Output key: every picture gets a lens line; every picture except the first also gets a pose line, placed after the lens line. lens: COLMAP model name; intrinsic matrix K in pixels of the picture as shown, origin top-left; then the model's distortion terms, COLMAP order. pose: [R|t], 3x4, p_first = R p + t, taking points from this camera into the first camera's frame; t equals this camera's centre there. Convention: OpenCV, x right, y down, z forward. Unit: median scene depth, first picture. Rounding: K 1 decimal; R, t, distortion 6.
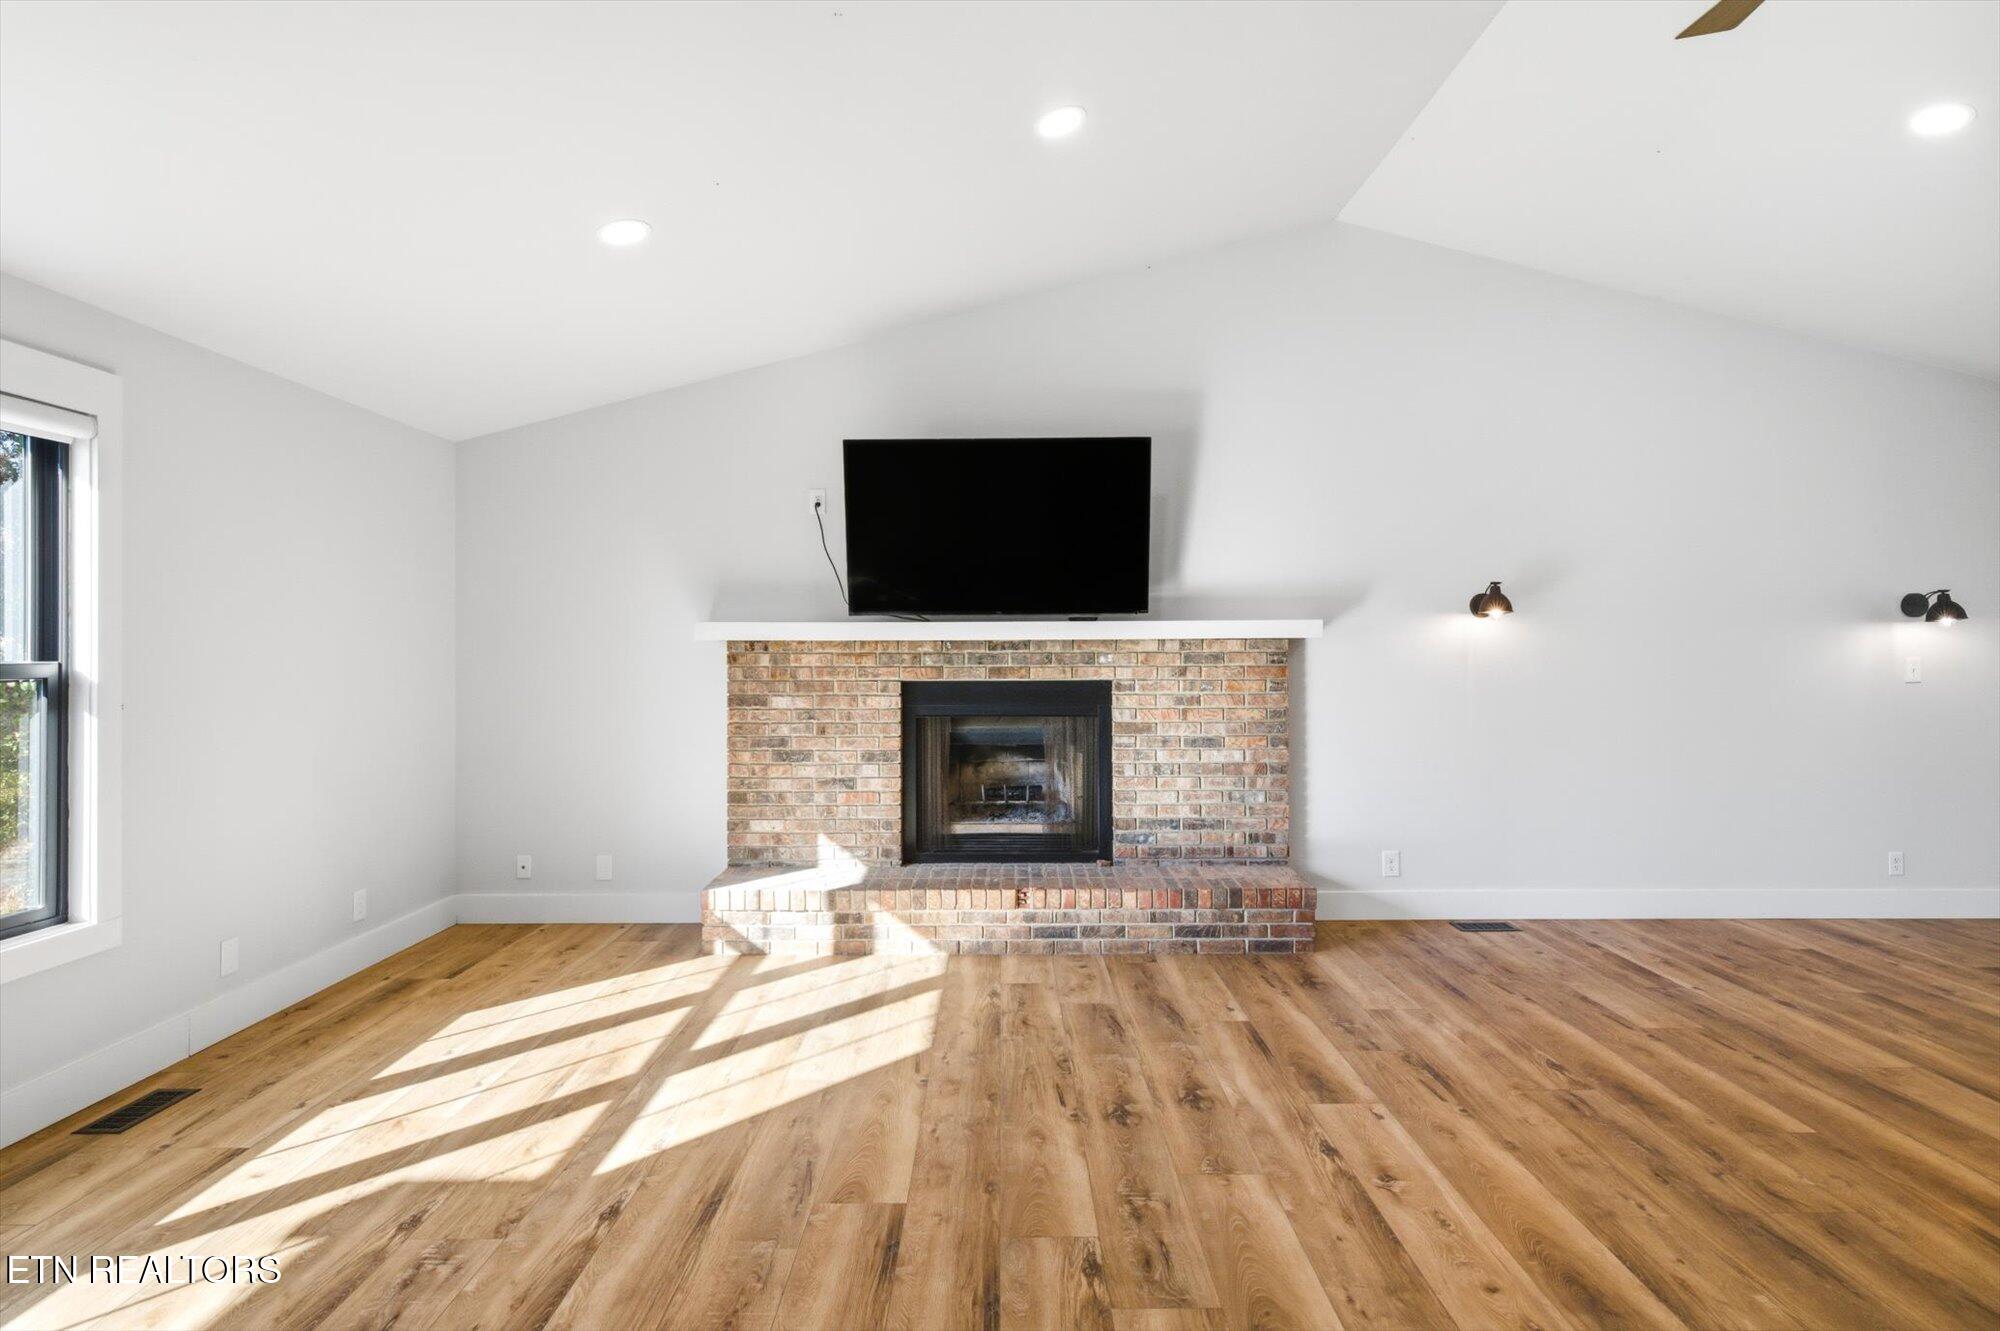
lens RADIAL K [[992.9, 0, 1006.6], [0, 992.9, 647.2], [0, 0, 1]] dist [0.002127, -0.000609]
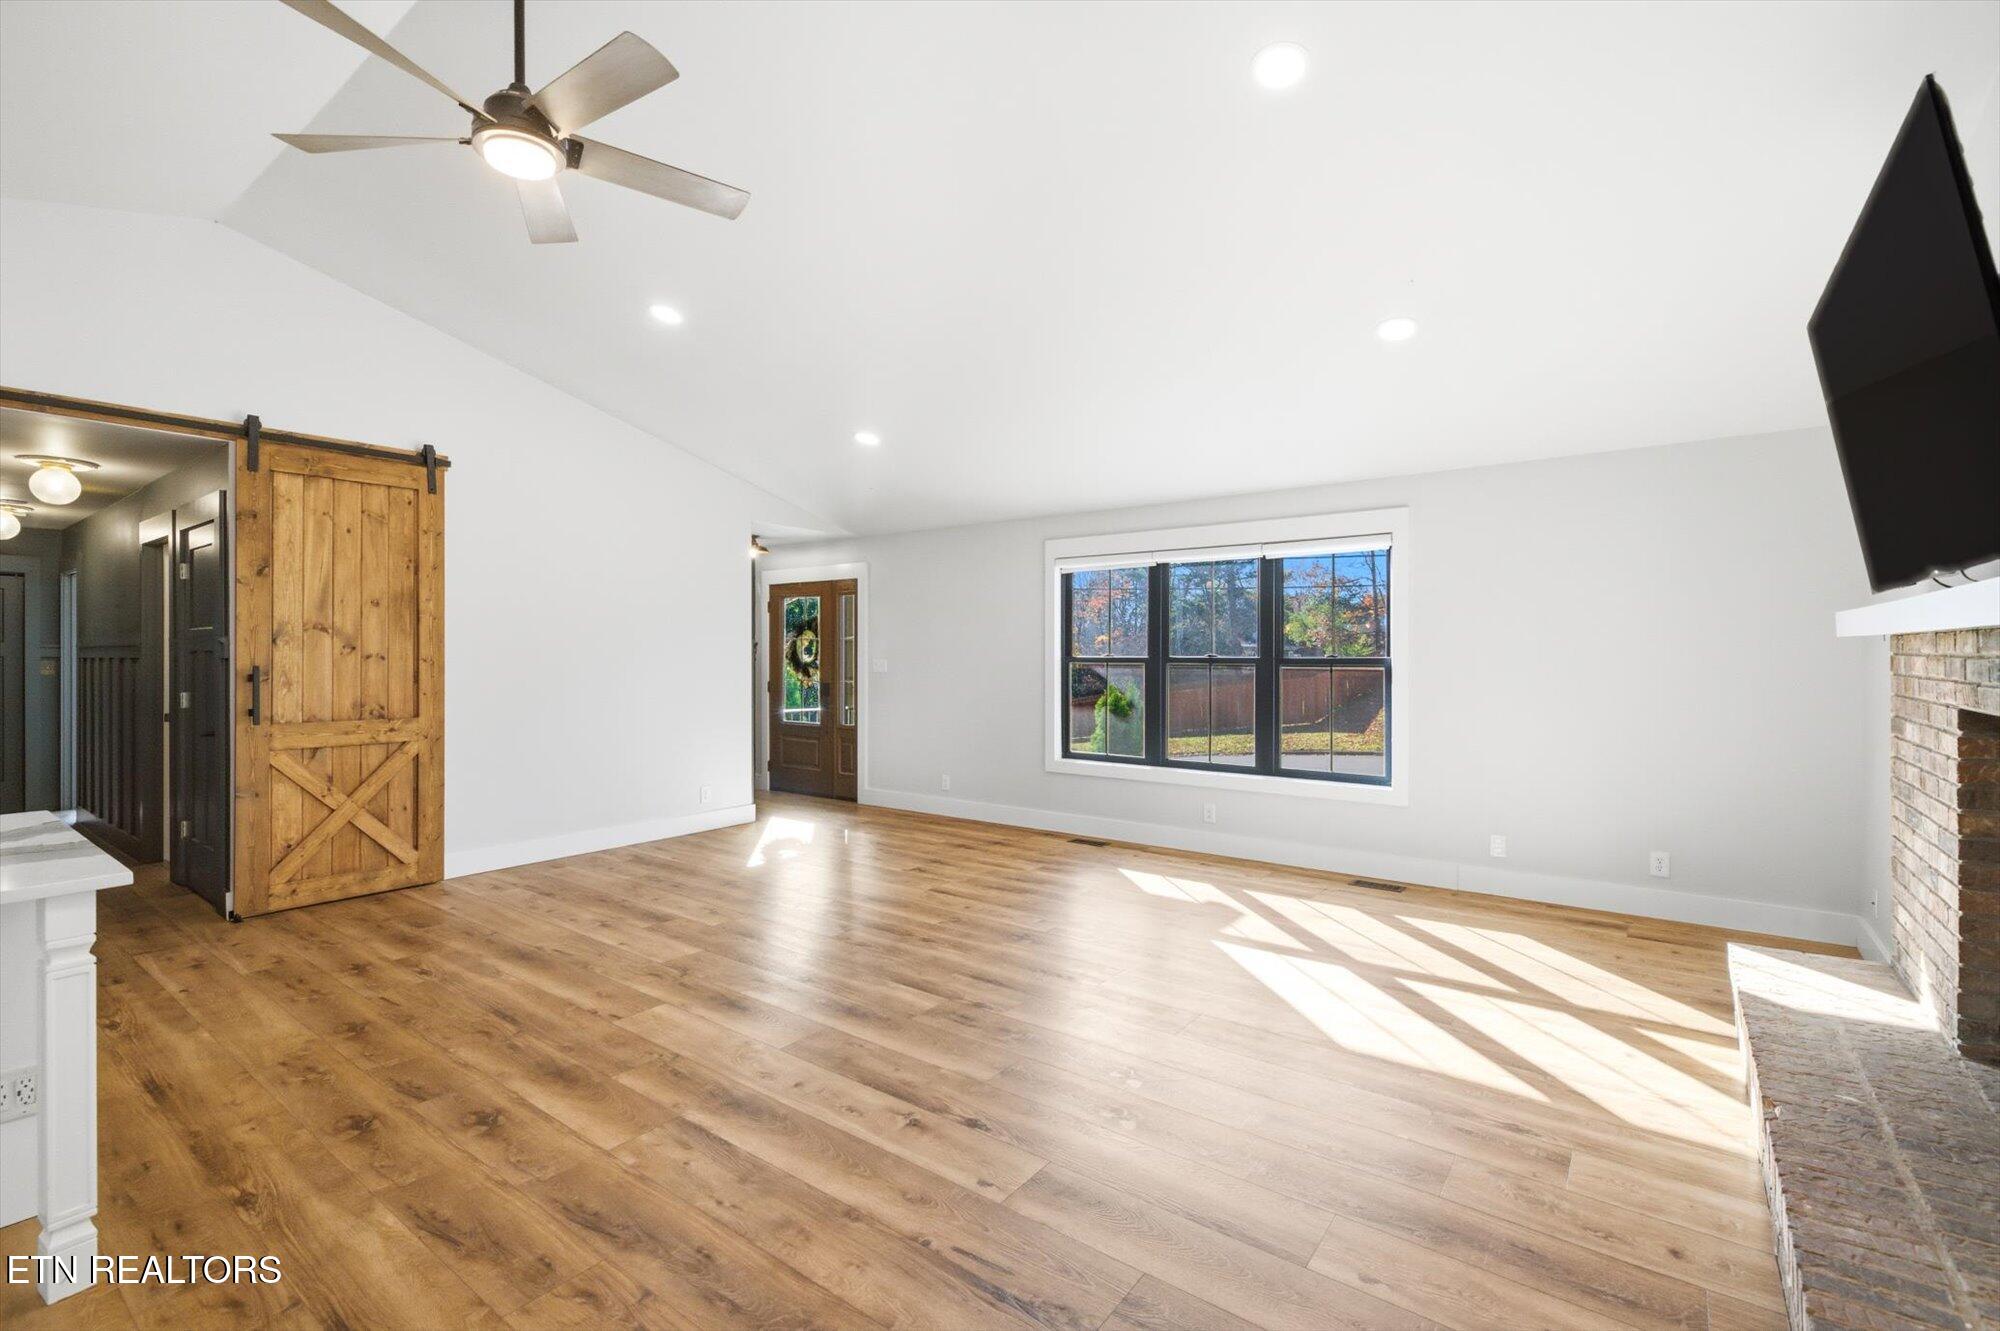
lens RADIAL K [[888.9, 0, 996.7], [0, 888.9, 655.3], [0, 0, 1]] dist [-0.000705, -0.000008]
pose [[-0.603208, 0.006147, -0.797560, 0.589027], [0.008780, 0.999961, 0.001066, 0.001125], [0.797536, -0.006359, -0.603238, 0.881253]]
